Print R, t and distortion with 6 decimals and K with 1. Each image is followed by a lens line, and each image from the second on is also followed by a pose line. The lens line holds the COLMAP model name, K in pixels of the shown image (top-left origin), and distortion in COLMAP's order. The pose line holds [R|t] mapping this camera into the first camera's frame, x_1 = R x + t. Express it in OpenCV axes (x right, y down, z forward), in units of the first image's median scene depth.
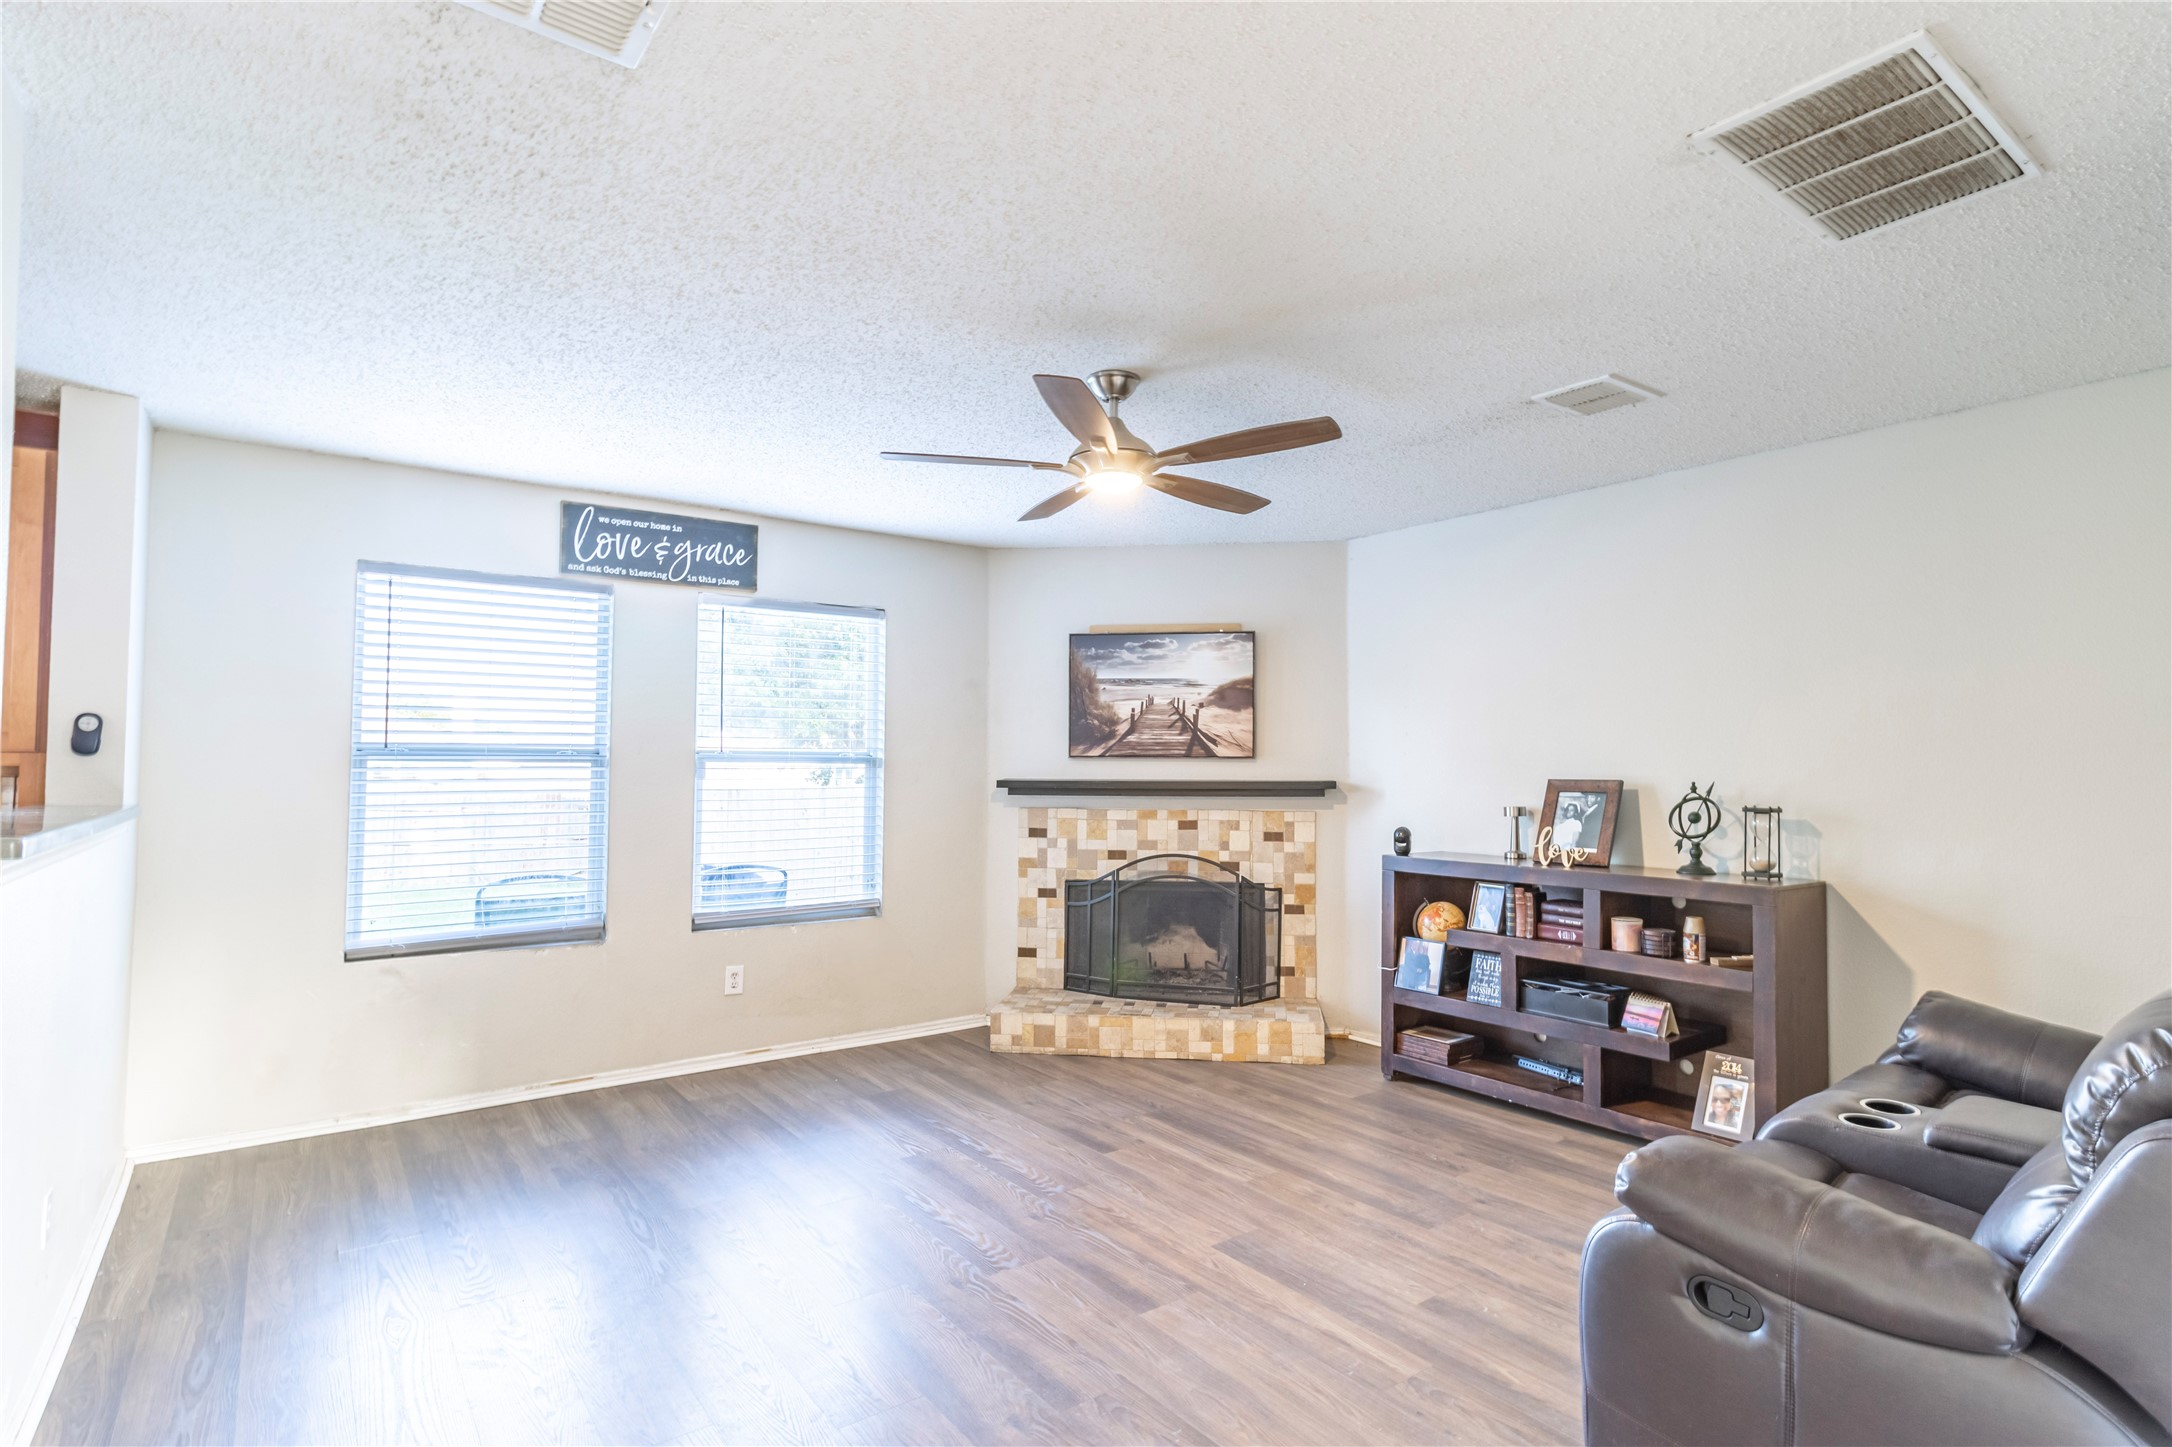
lens RADIAL K [[1073.8, 0, 1116.4], [0, 1073.8, 730.4], [0, 0, 1]] dist [0.000177, -0.000179]
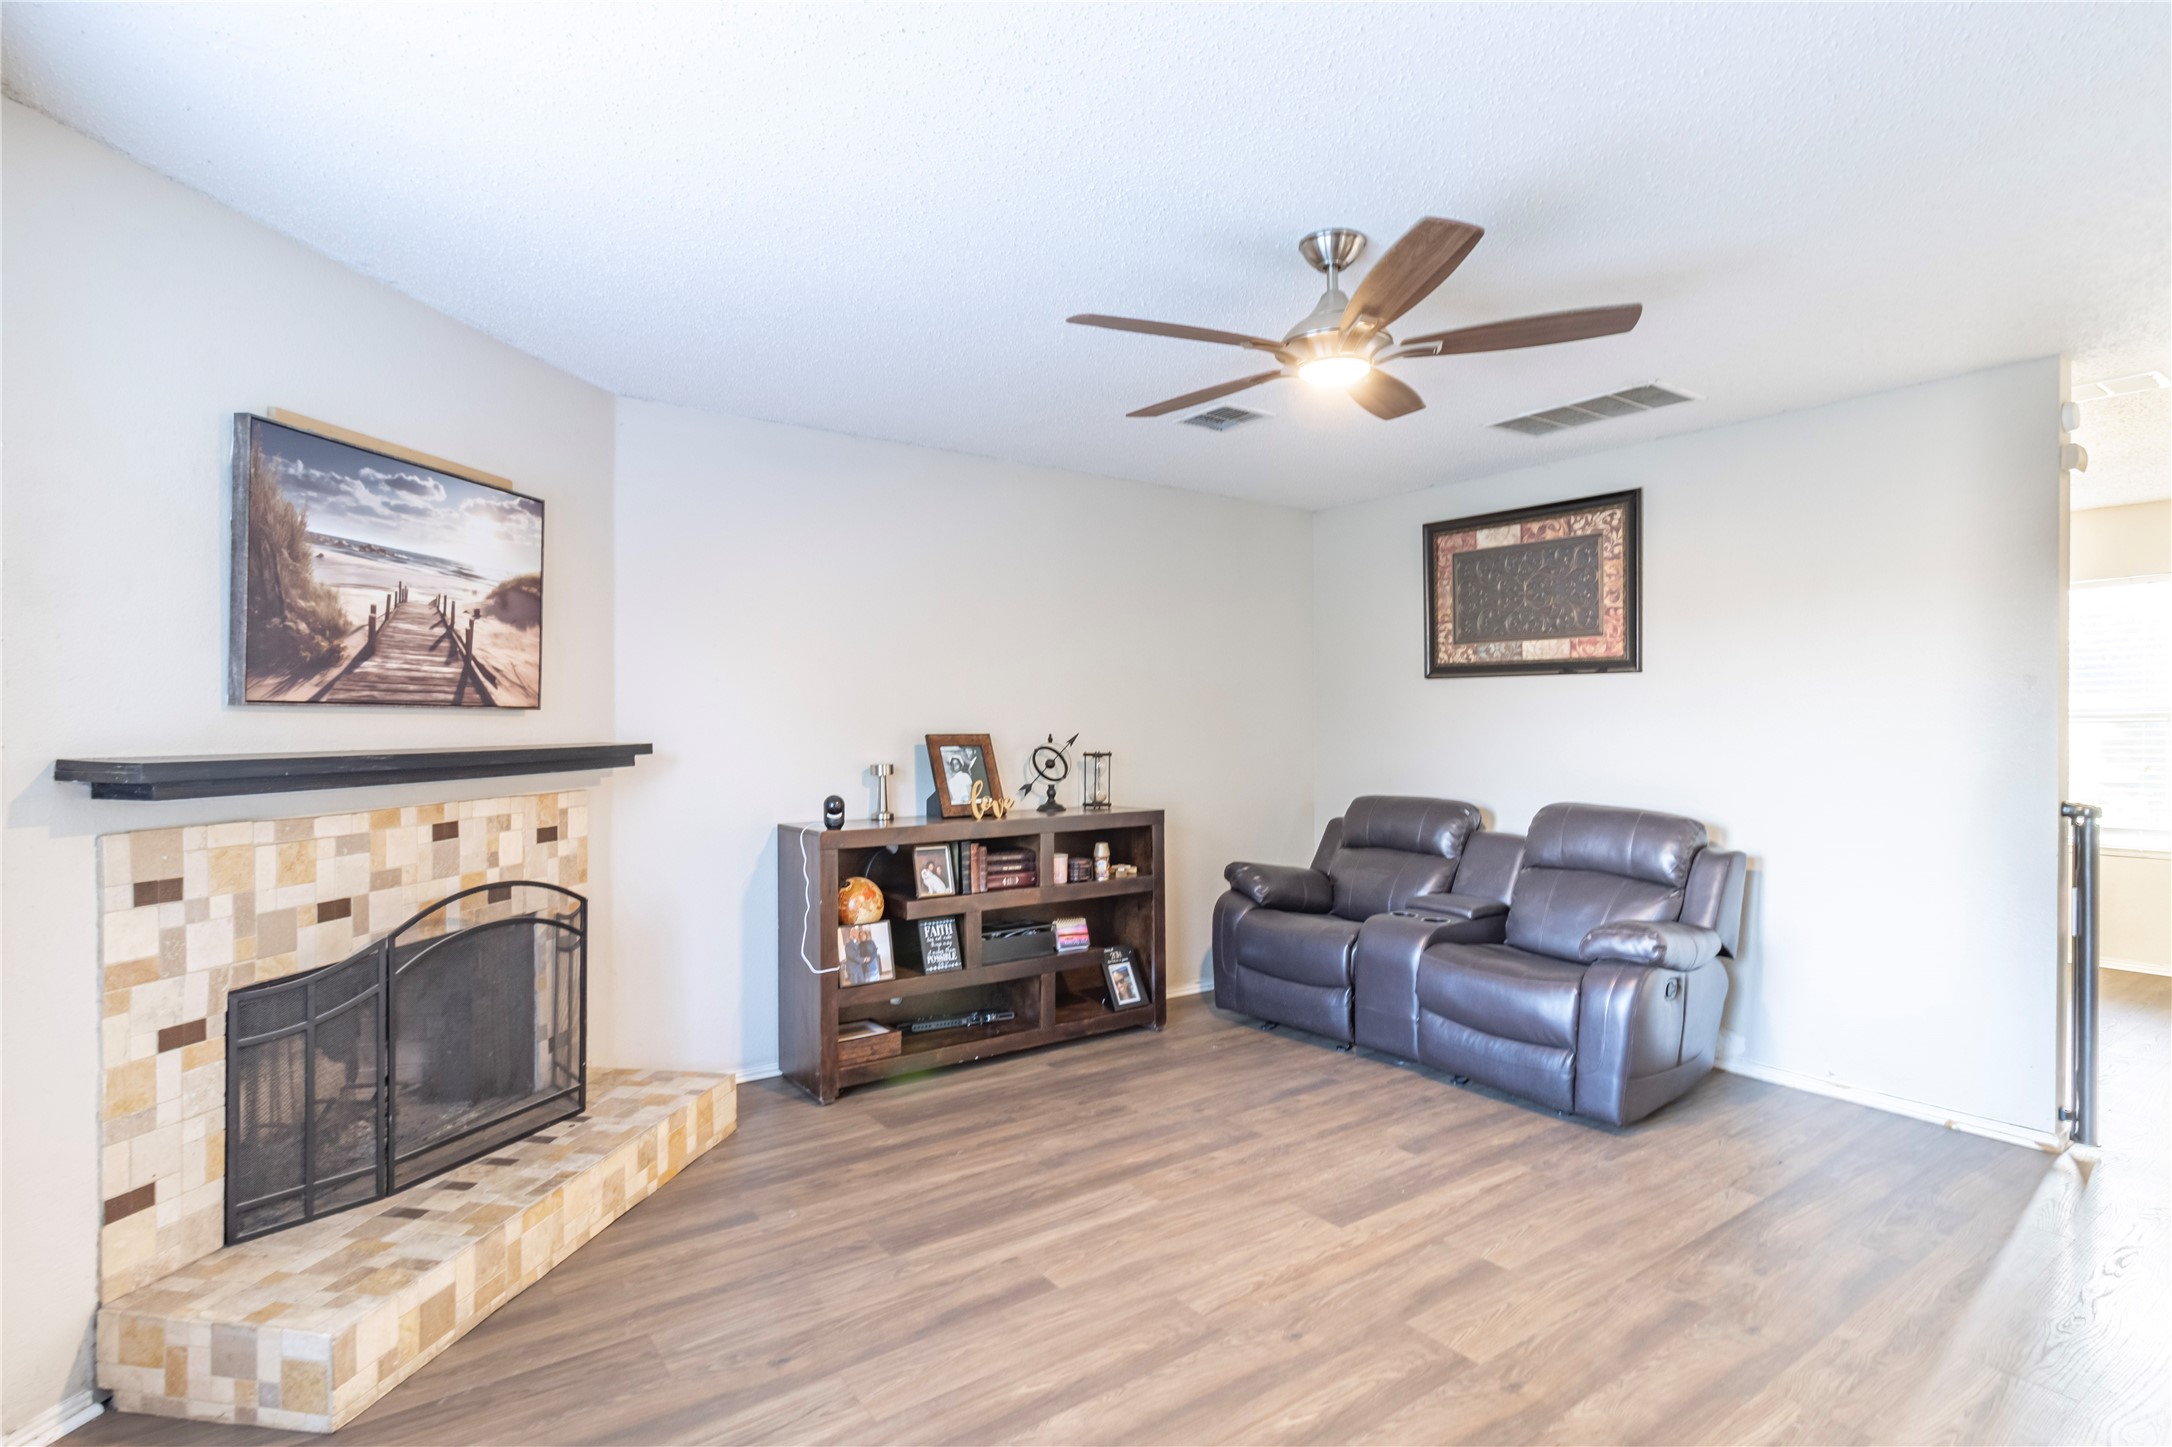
lens RADIAL K [[1073.8, 0, 1116.4], [0, 1073.8, 730.4], [0, 0, 1]] dist [0.000177, -0.000179]
pose [[0.023163, -0.010796, 0.999673, -0.472003], [-0.031270, 0.999445, 0.011518, 0.020456], [-0.999243, -0.031526, 0.022813, 0.653867]]
